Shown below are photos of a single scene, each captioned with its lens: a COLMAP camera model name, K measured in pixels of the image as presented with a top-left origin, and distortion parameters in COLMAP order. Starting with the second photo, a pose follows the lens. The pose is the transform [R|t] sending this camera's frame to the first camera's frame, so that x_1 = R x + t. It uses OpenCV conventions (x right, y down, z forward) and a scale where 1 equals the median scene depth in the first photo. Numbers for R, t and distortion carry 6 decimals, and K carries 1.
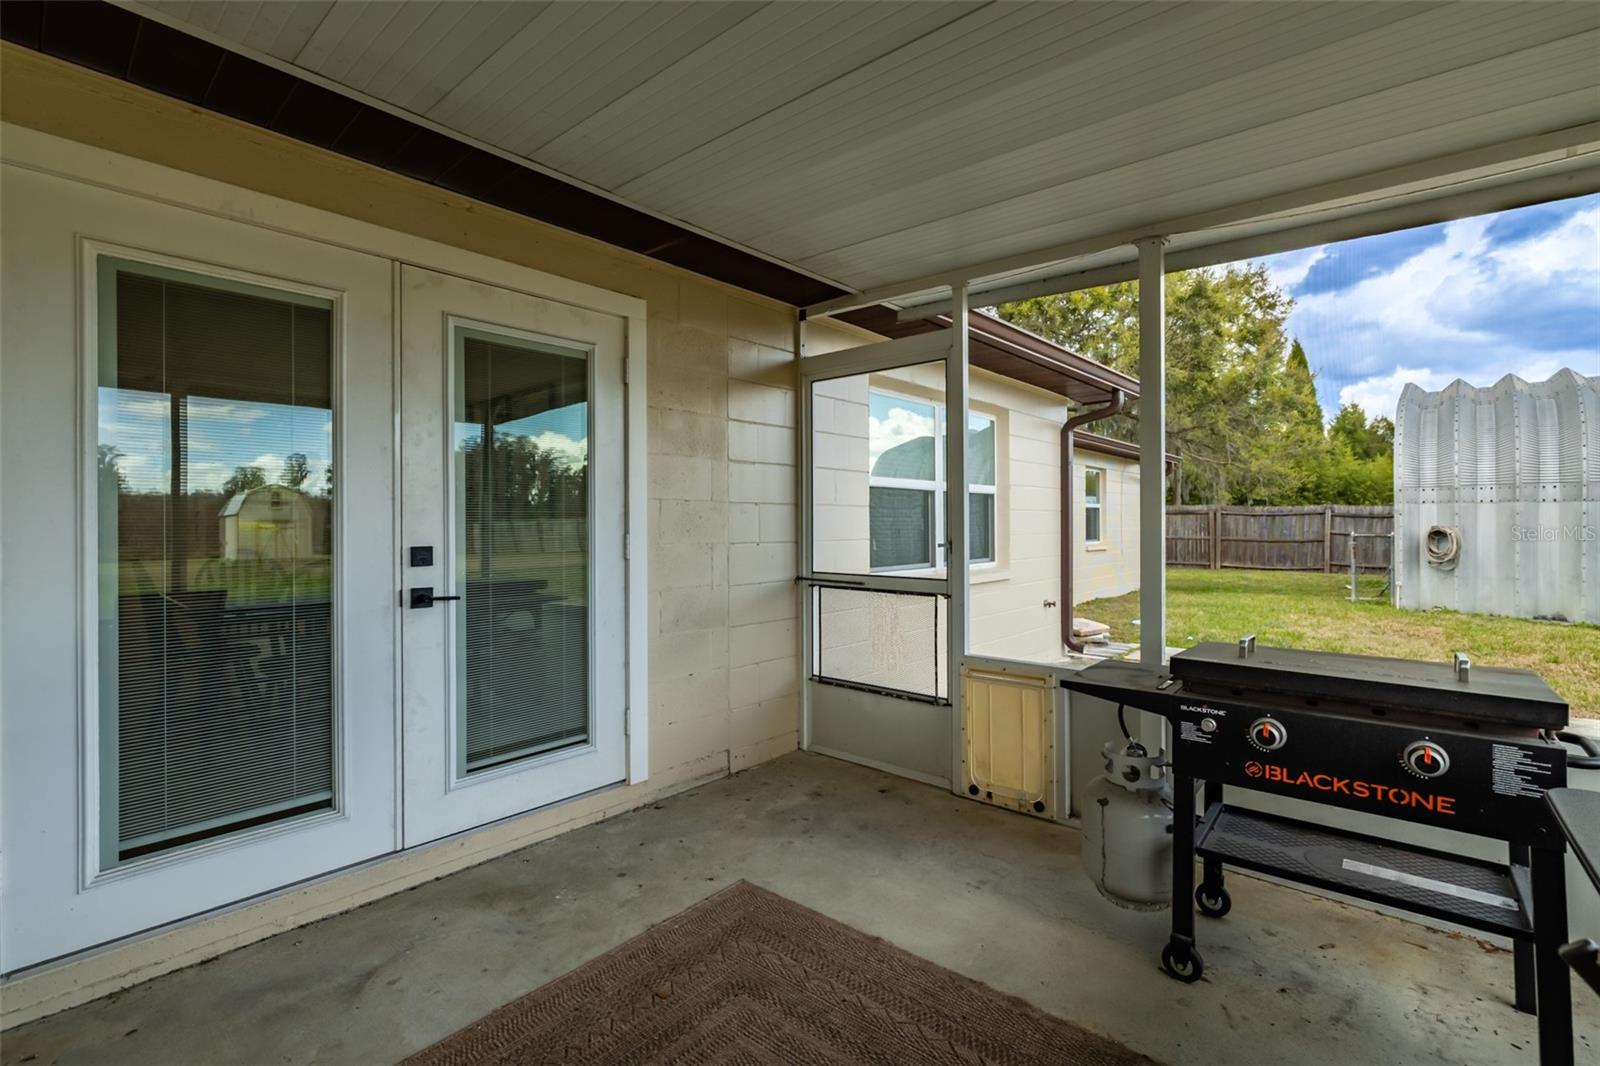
lens RADIAL K [[710.1, 0, 801.4], [0, 710.1, 523.6], [0, 0, 1]] dist [-0.015333, -0.000552]
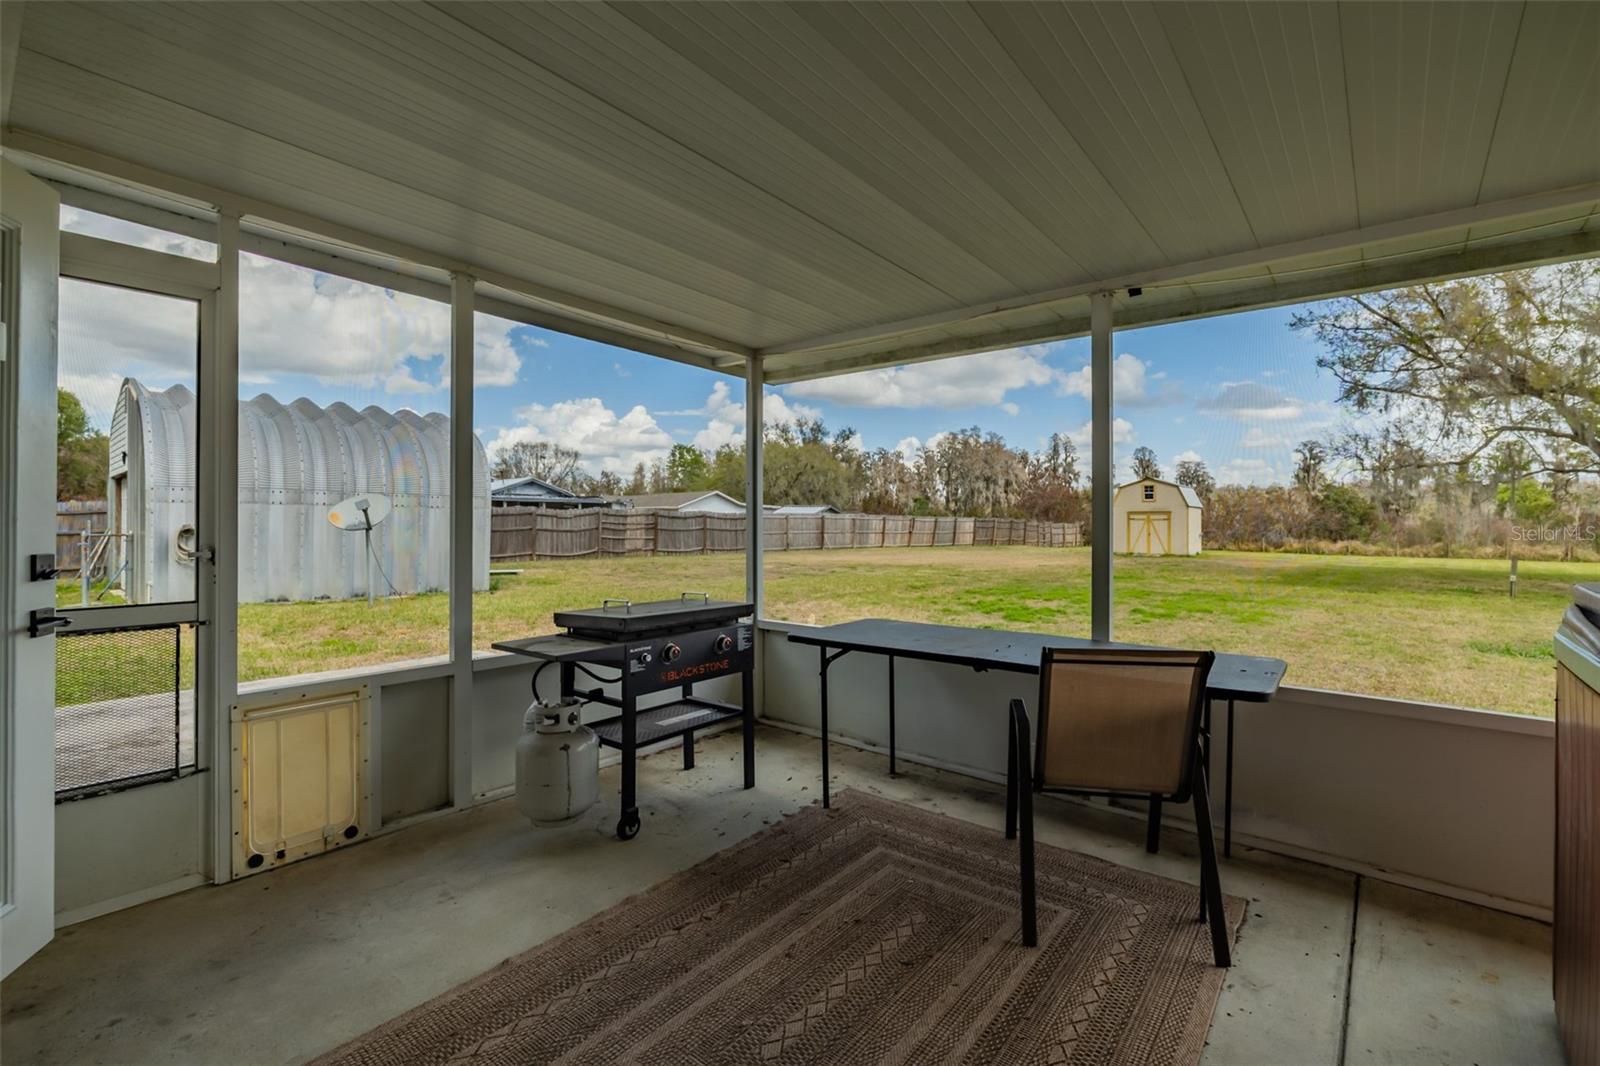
lens RADIAL K [[710.1, 0, 799.9], [0, 710.1, 522.8], [0, 0, 1]] dist [-0.015333, -0.000552]
pose [[-0.030168, -0.000707, 0.999545, -0.581494], [-0.002078, 0.999998, 0.000644, -0.004160], [-0.999543, -0.002057, -0.030169, 0.432971]]
